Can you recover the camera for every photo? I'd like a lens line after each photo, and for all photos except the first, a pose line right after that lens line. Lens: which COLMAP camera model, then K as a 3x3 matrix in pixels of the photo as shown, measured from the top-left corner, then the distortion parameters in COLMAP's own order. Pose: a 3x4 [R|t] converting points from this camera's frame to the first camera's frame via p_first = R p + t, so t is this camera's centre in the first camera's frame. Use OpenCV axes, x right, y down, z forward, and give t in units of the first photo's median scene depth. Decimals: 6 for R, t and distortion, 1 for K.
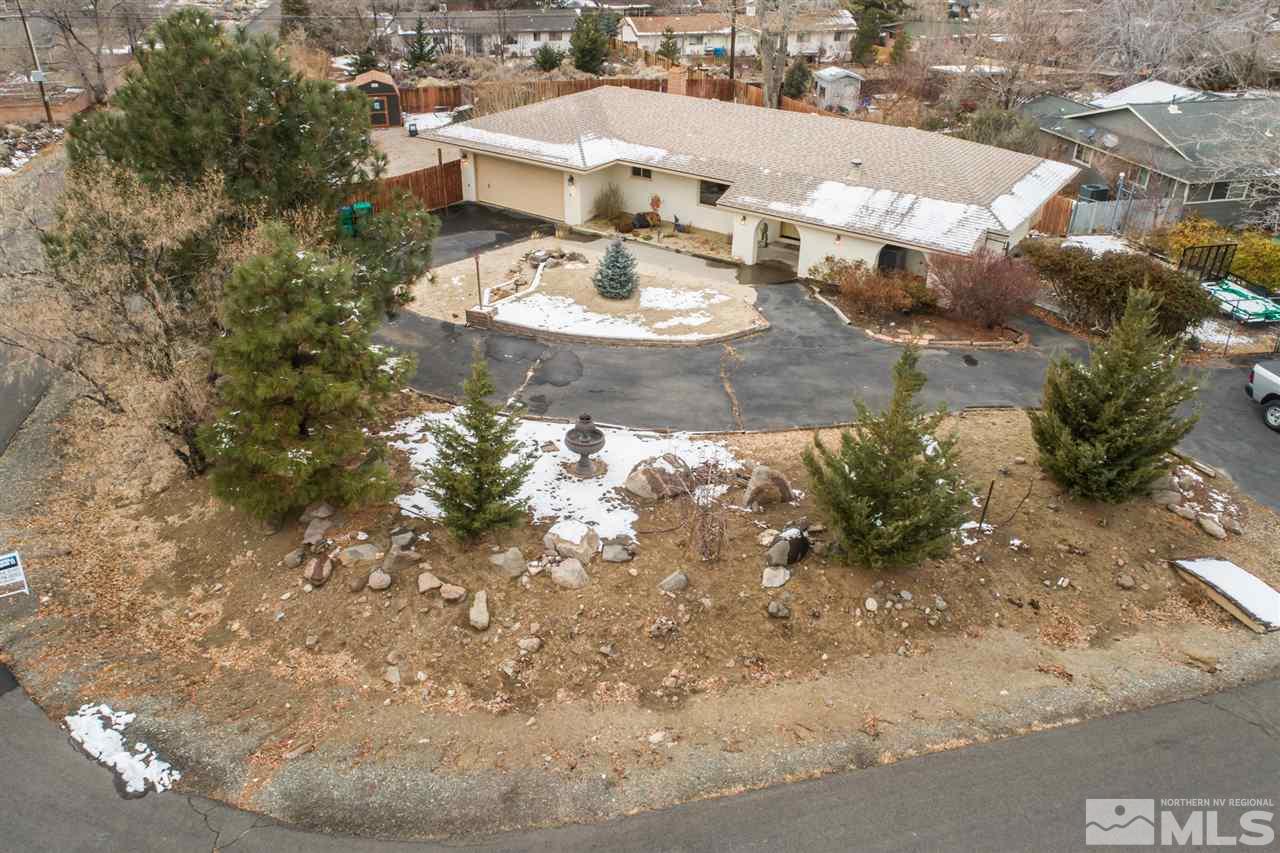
lens RADIAL K [[927.2, 0, 640.0], [0, 927.2, 426.5], [0, 0, 1]] dist [-0.006110, -0.002292]
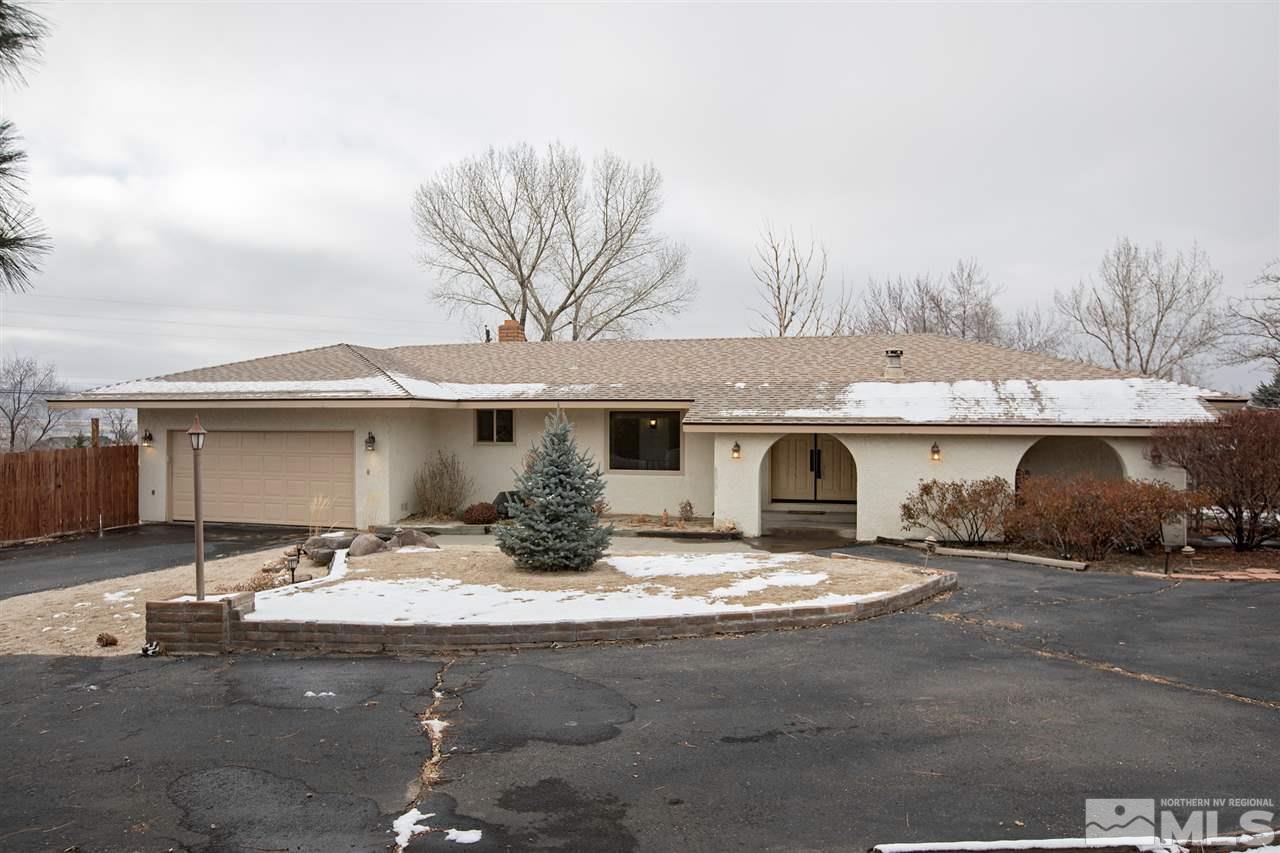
lens RADIAL K [[927.2, 0, 640.0], [0, 927.2, 426.5], [0, 0, 1]] dist [-0.006110, -0.002292]
pose [[0.946448, -0.023597, 0.321992, -0.109394], [0.176562, 0.872804, -0.455016, -0.003375], [-0.270299, 0.487501, 0.830230, 0.562475]]
